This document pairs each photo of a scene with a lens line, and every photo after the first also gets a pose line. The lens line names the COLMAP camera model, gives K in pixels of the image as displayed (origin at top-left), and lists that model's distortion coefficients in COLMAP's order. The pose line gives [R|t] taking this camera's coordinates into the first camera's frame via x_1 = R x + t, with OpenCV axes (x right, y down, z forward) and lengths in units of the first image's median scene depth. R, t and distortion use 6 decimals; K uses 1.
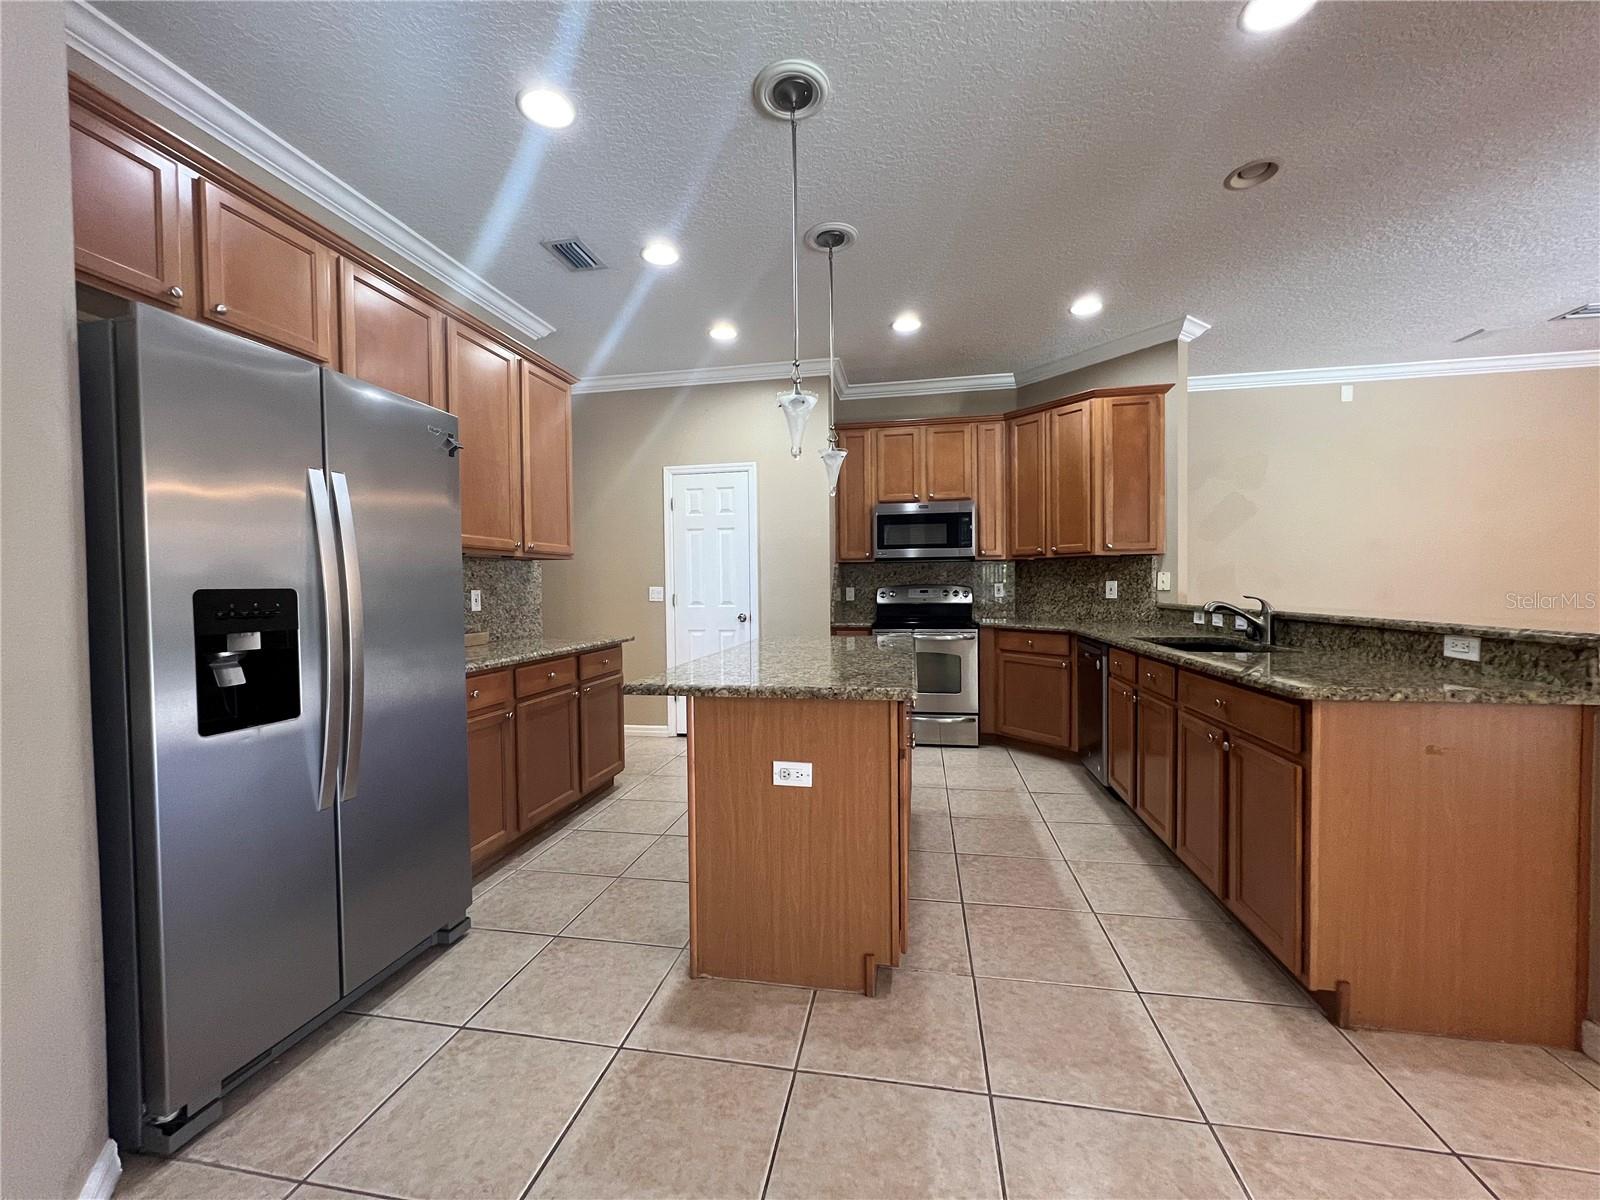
lens RADIAL K [[638.3, 0, 799.4], [0, 638.3, 601.7], [0, 0, 1]] dist [-0.001653, -0.000081]
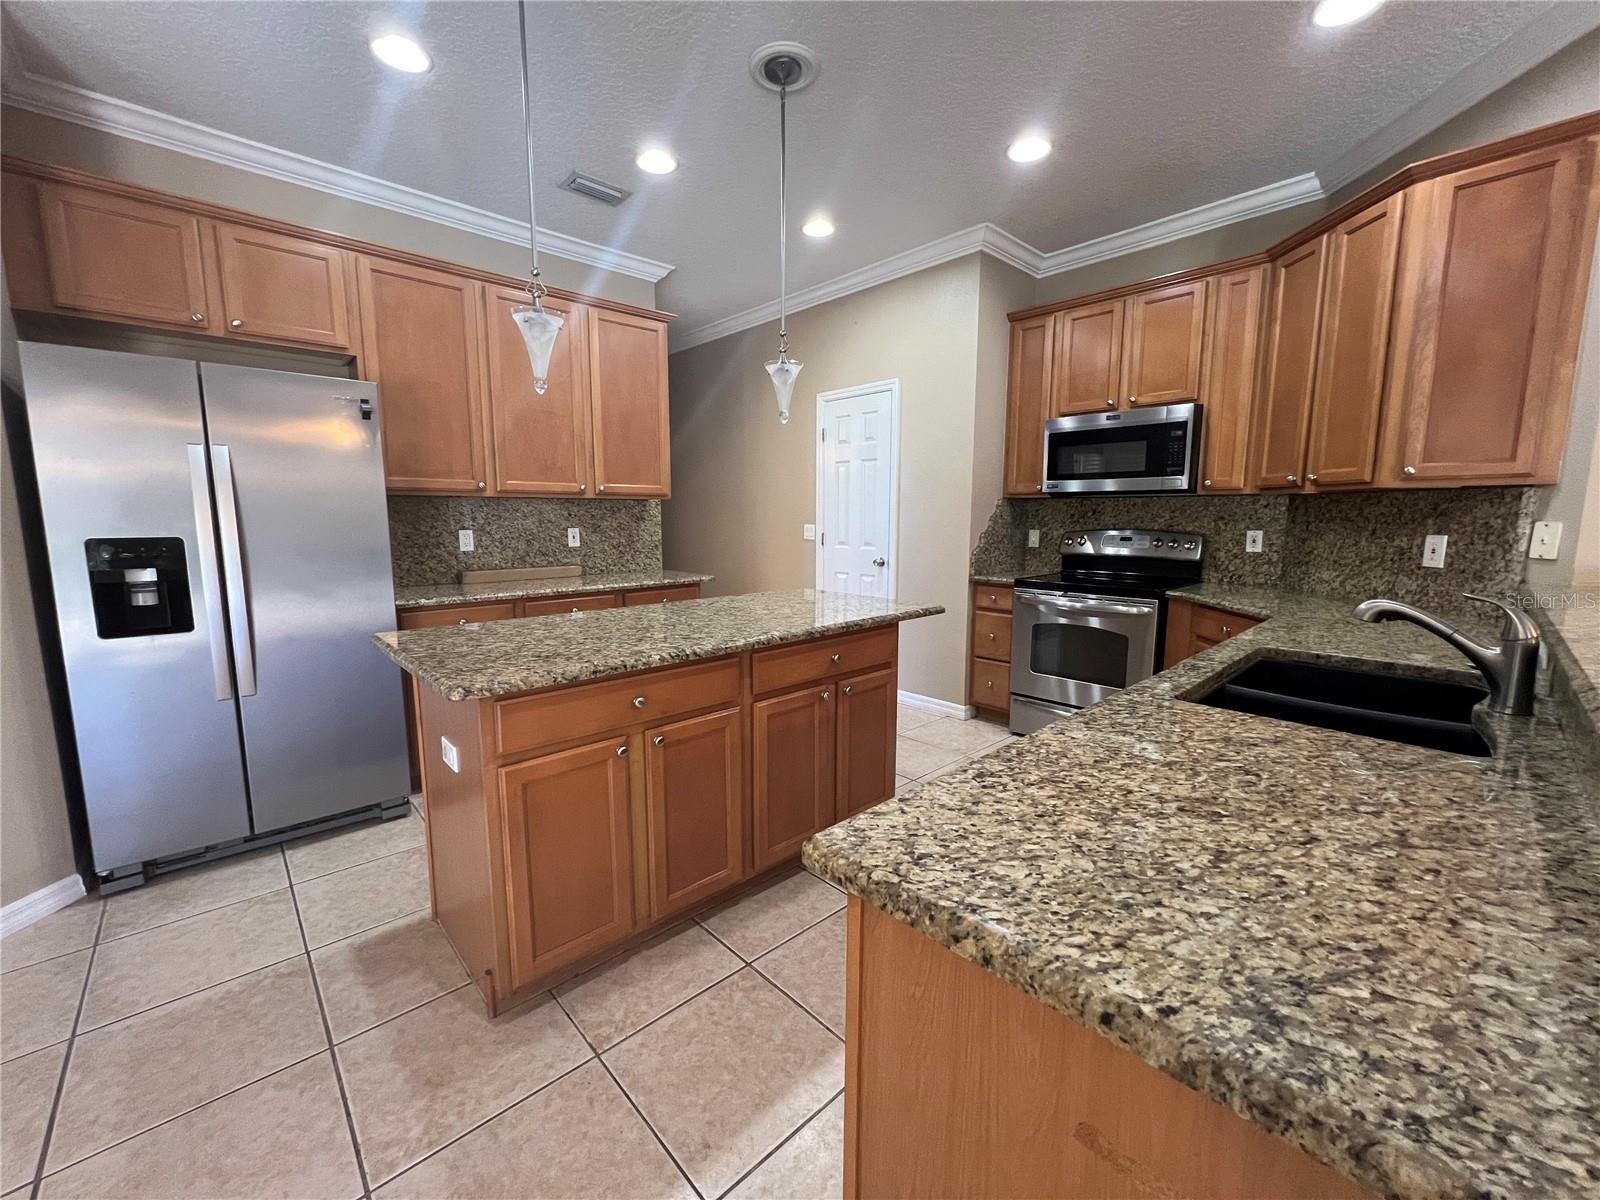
lens RADIAL K [[638.3, 0, 799.4], [0, 638.3, 601.7], [0, 0, 1]] dist [-0.001653, -0.000081]
pose [[0.804558, 0.093974, -0.586391, 0.396170], [-0.024990, 0.991884, 0.124670, -0.031877], [0.593347, -0.085650, 0.800377, 0.254869]]
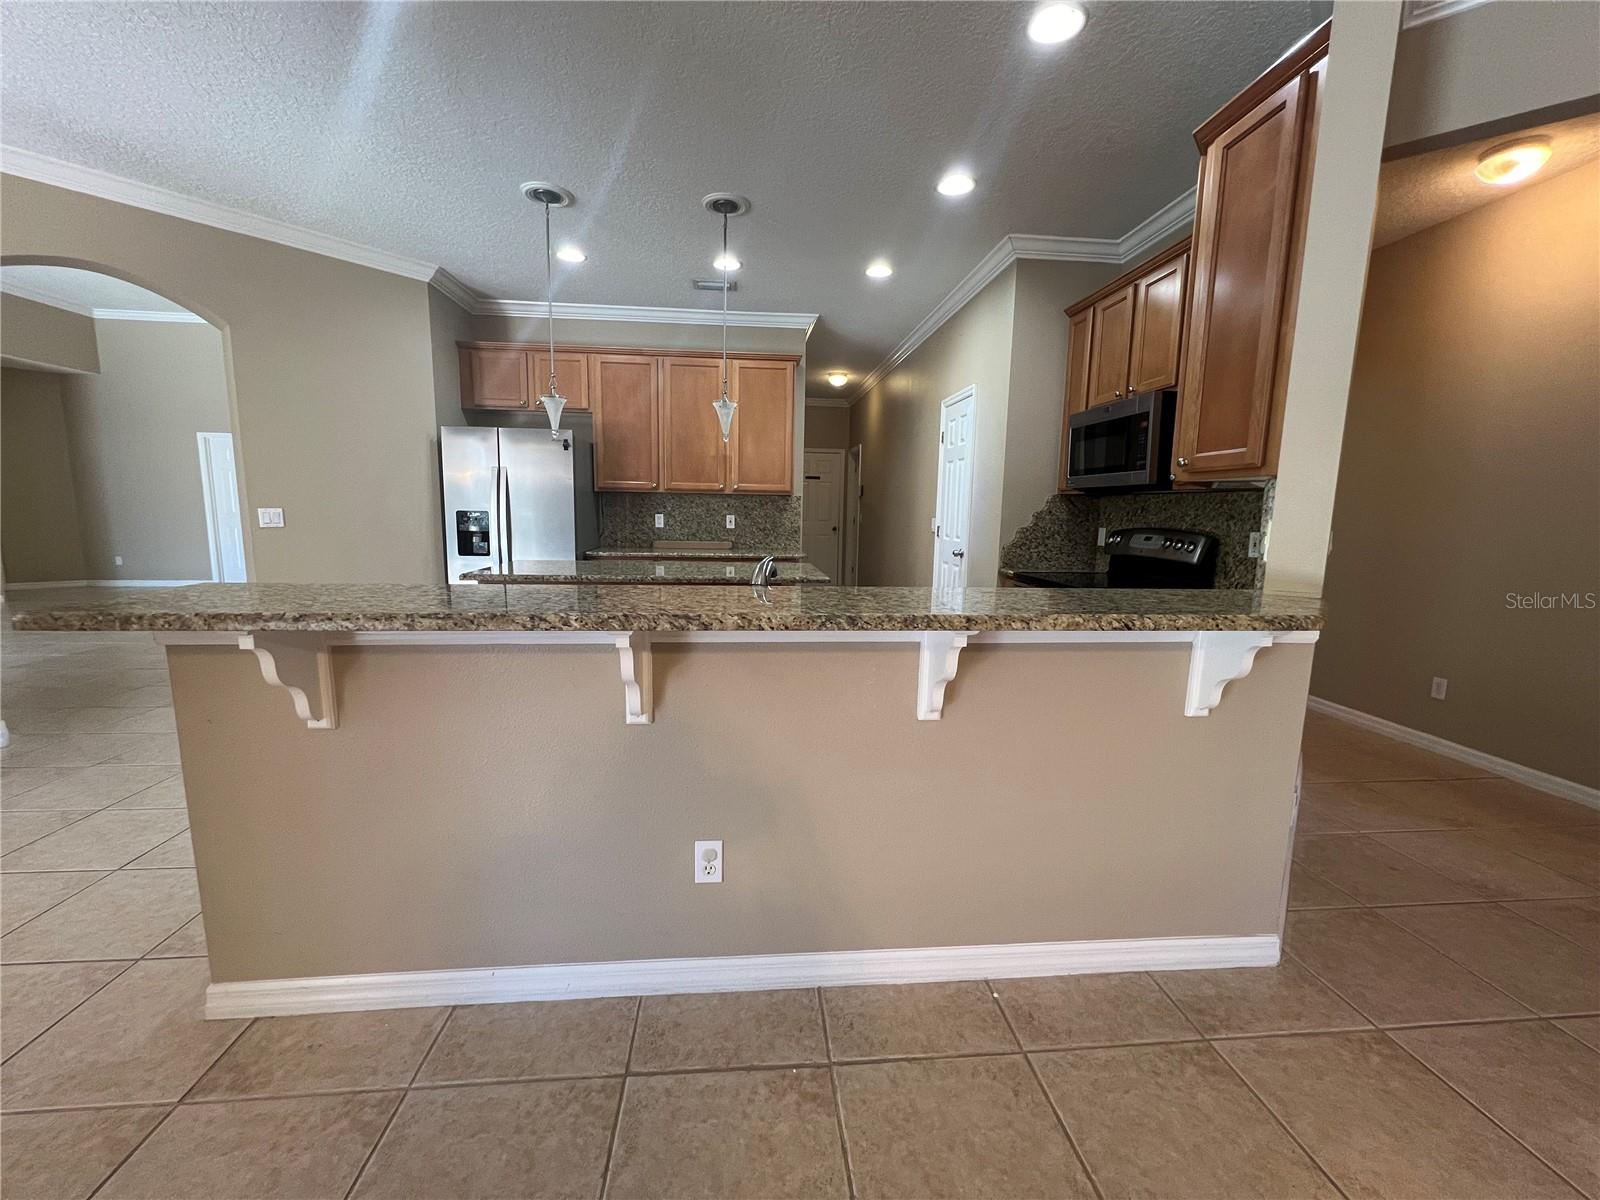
lens RADIAL K [[640.8, 0, 800.0], [0, 640.8, 600.0], [0, 0, 1]] dist [-0.000752, 0.000116]
pose [[0.274214, 0.152804, -0.949451, 0.887116], [-0.045187, 0.988252, 0.145998, -0.040619], [0.960607, 0.002868, 0.277897, 0.576178]]
